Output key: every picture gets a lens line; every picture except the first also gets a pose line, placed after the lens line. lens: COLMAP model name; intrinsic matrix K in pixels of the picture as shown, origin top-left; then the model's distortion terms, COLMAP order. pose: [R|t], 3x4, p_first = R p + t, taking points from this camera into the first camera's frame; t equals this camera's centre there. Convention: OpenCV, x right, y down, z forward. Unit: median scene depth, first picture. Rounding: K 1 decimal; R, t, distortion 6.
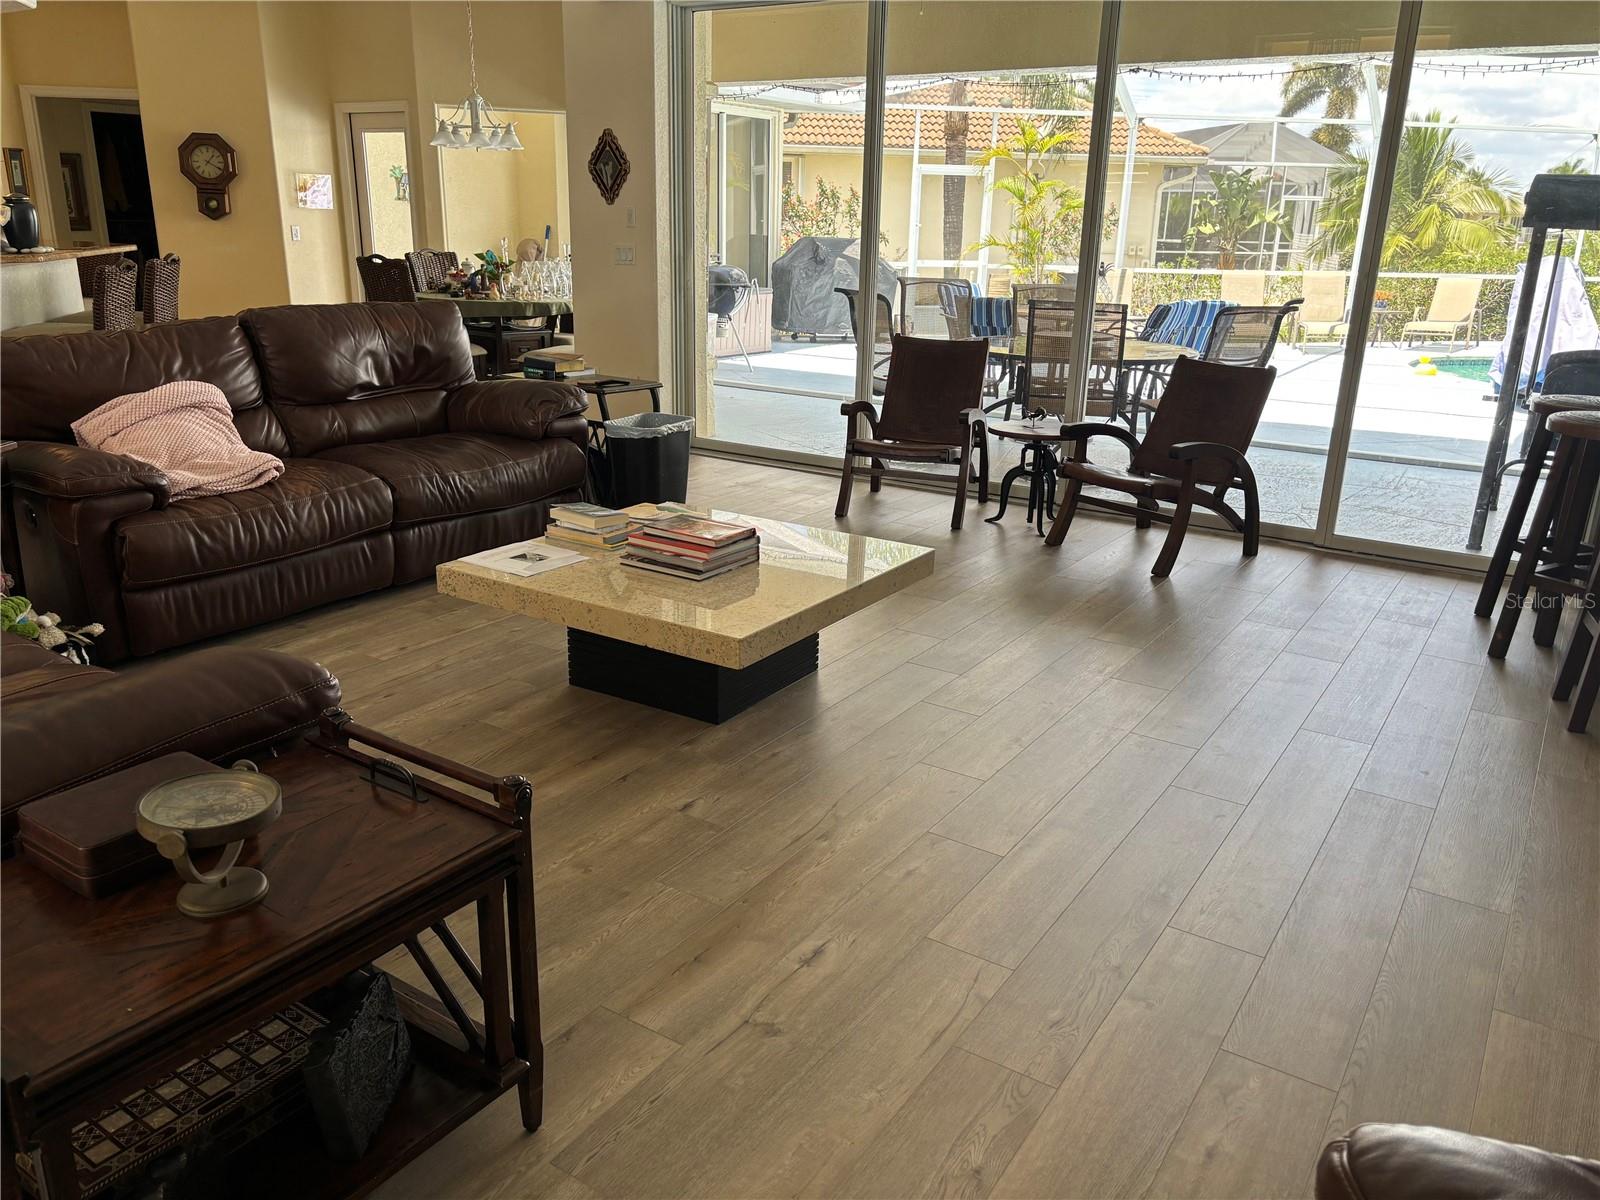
lens RADIAL K [[1203.9, 0, 800.0], [0, 1203.9, 600.0], [0, 0, 1]] dist [0.023744, -0.000935]
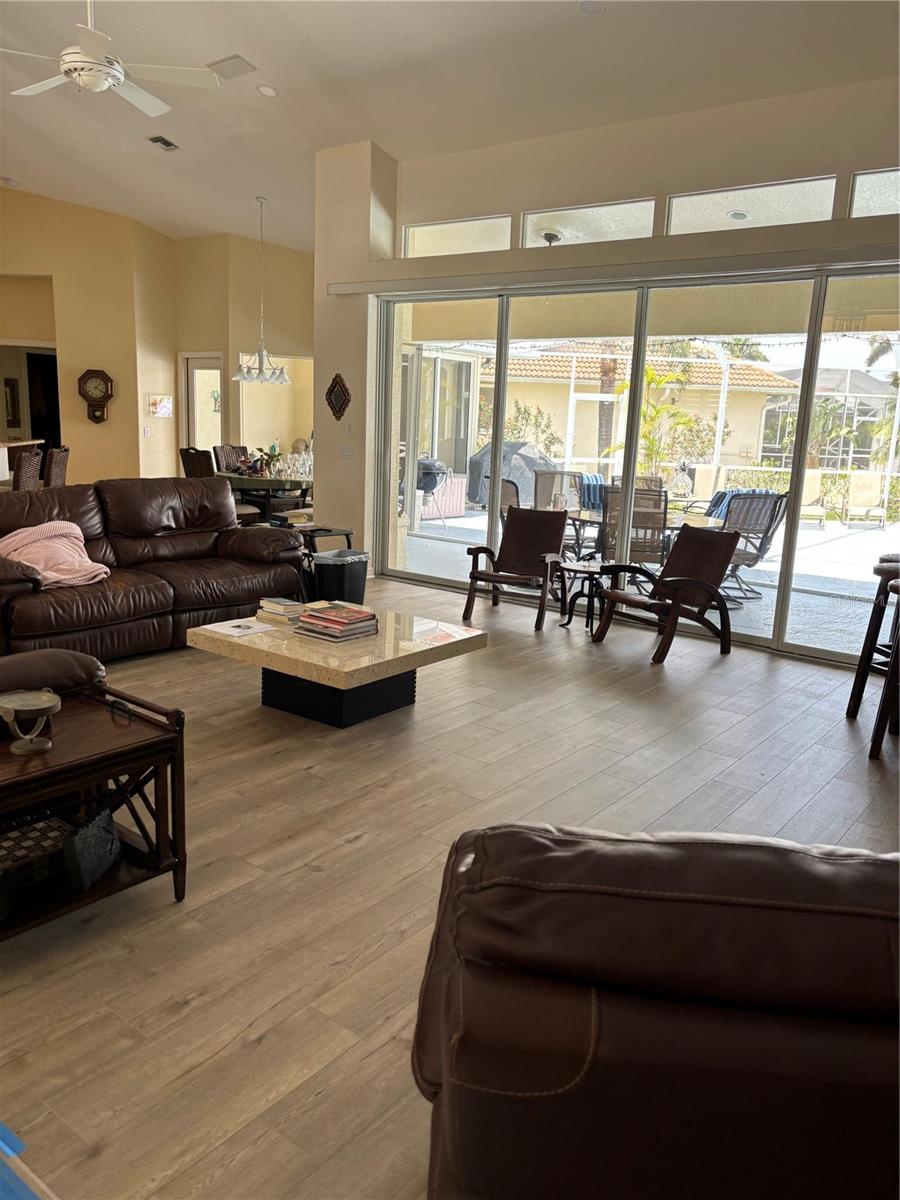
lens RADIAL K [[902.9, 0, 450.0], [0, 902.9, 600.0], [0, 0, 1]] dist [0.023744, -0.000935]
pose [[0.996735, 0.033175, -0.073607, 0.114728], [-0.041273, 0.992921, -0.111373, 0.040514], [0.069391, 0.114047, 0.991049, -0.175395]]
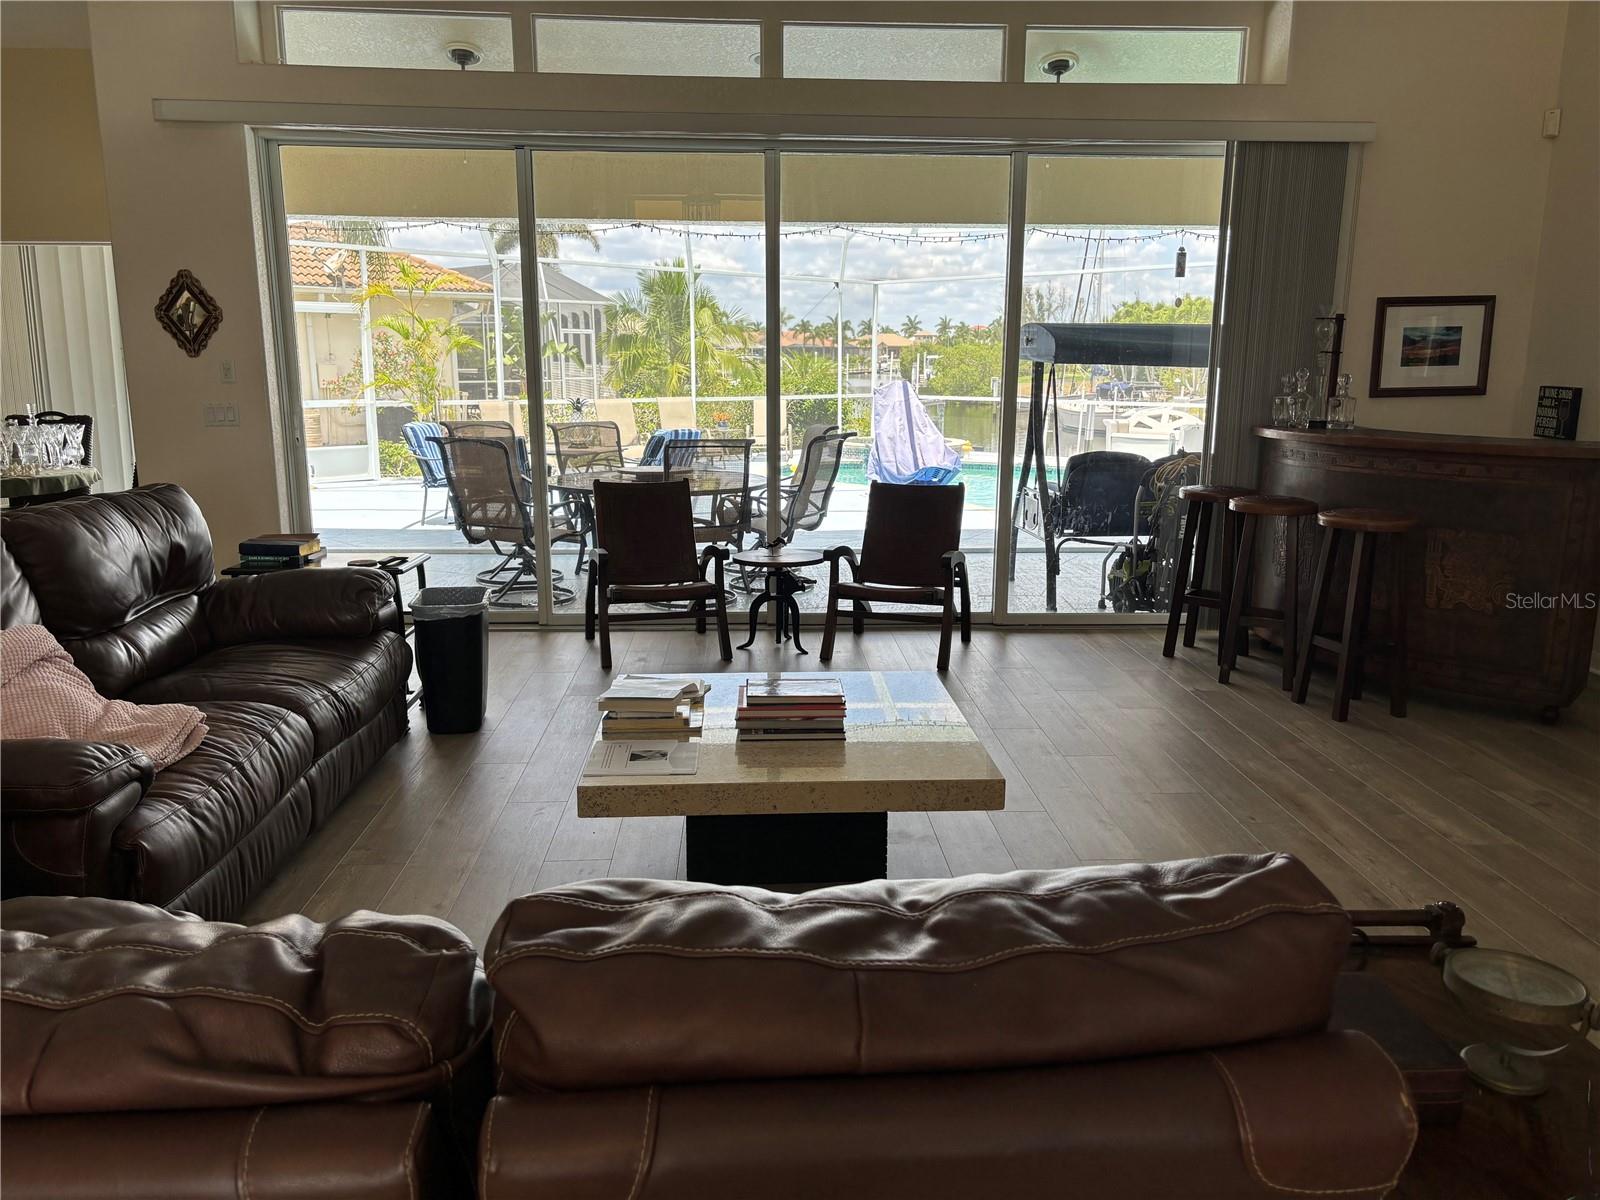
lens RADIAL K [[1213.4, 0, 800.0], [0, 1213.4, 600.0], [0, 0, 1]] dist [0.003596, -0.000346]
pose [[0.808698, -0.134326, 0.572682, -0.451552], [0.190702, 0.980864, -0.039227, -0.066325], [-0.556454, 0.140934, 0.818839, 0.135386]]
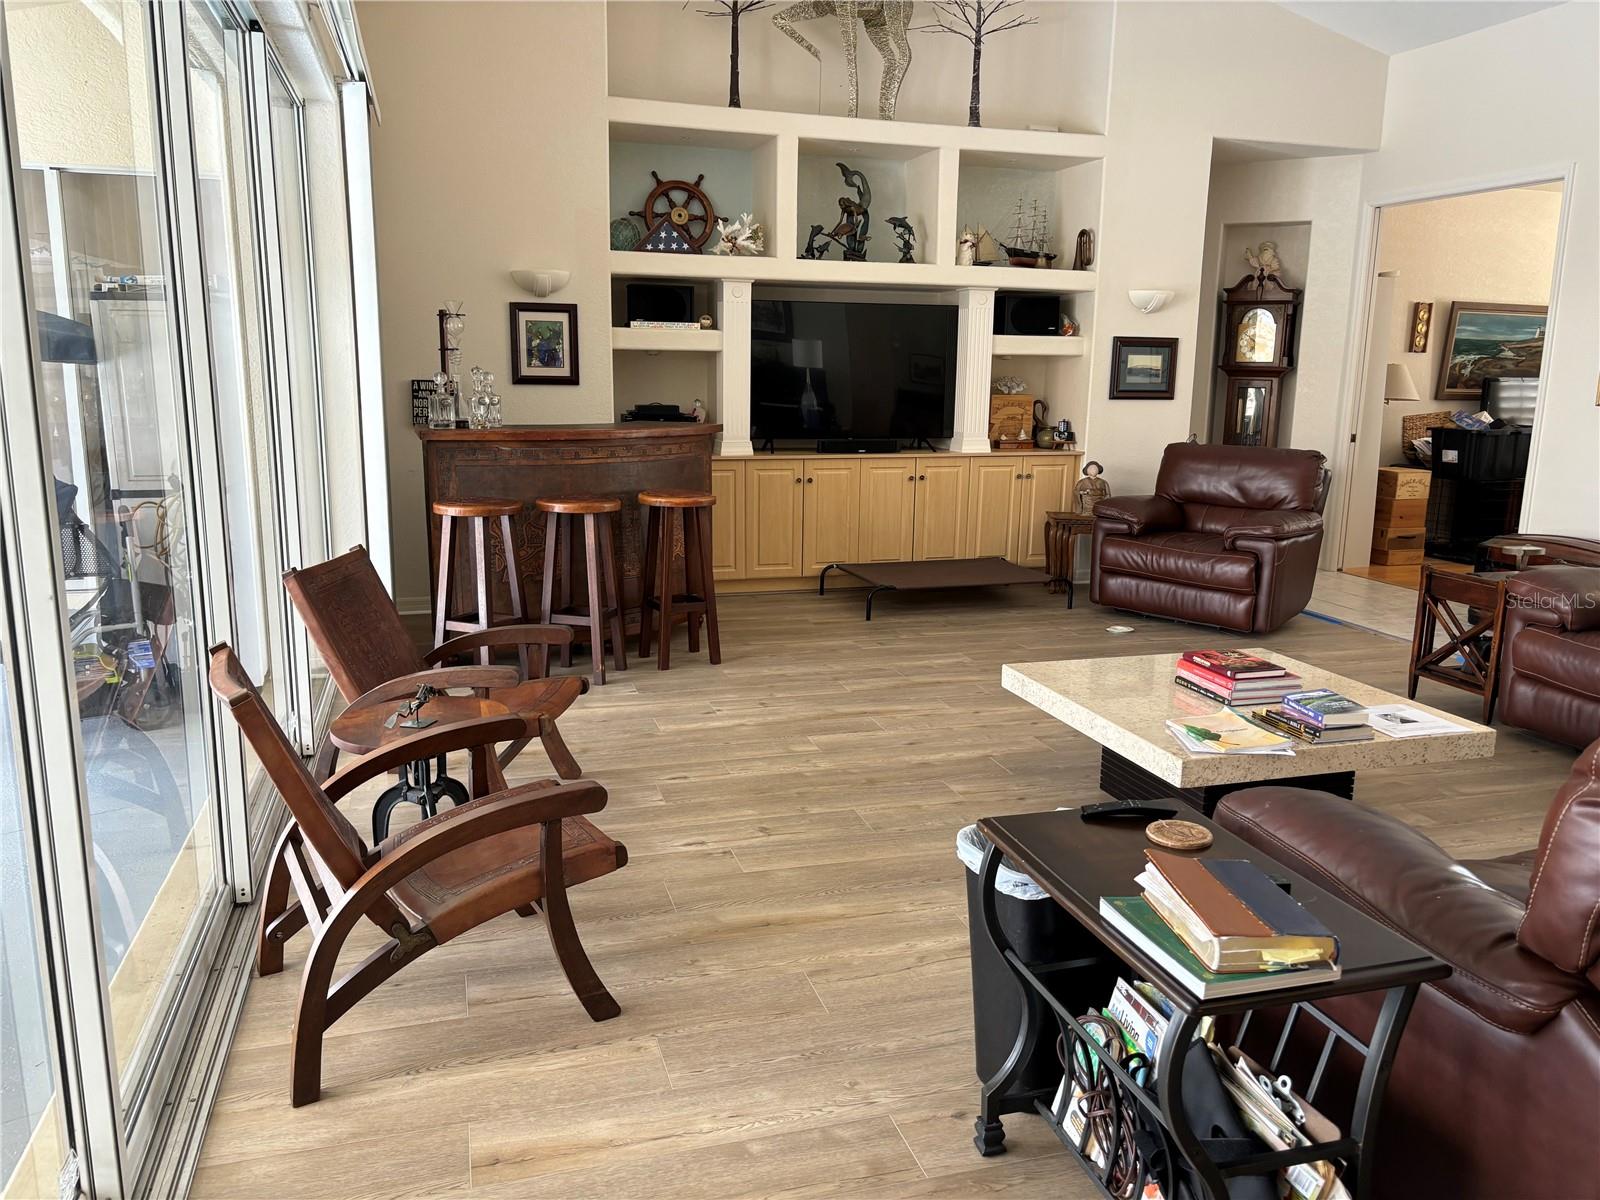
lens RADIAL K [[1203.9, 0, 800.0], [0, 1203.9, 600.0], [0, 0, 1]] dist [0.023744, -0.000935]
pose [[-0.762402, -0.160976, 0.626762, -0.337215], [0.164393, 0.888606, 0.428198, -0.465517], [-0.625874, 0.429494, -0.651011, 1.386349]]
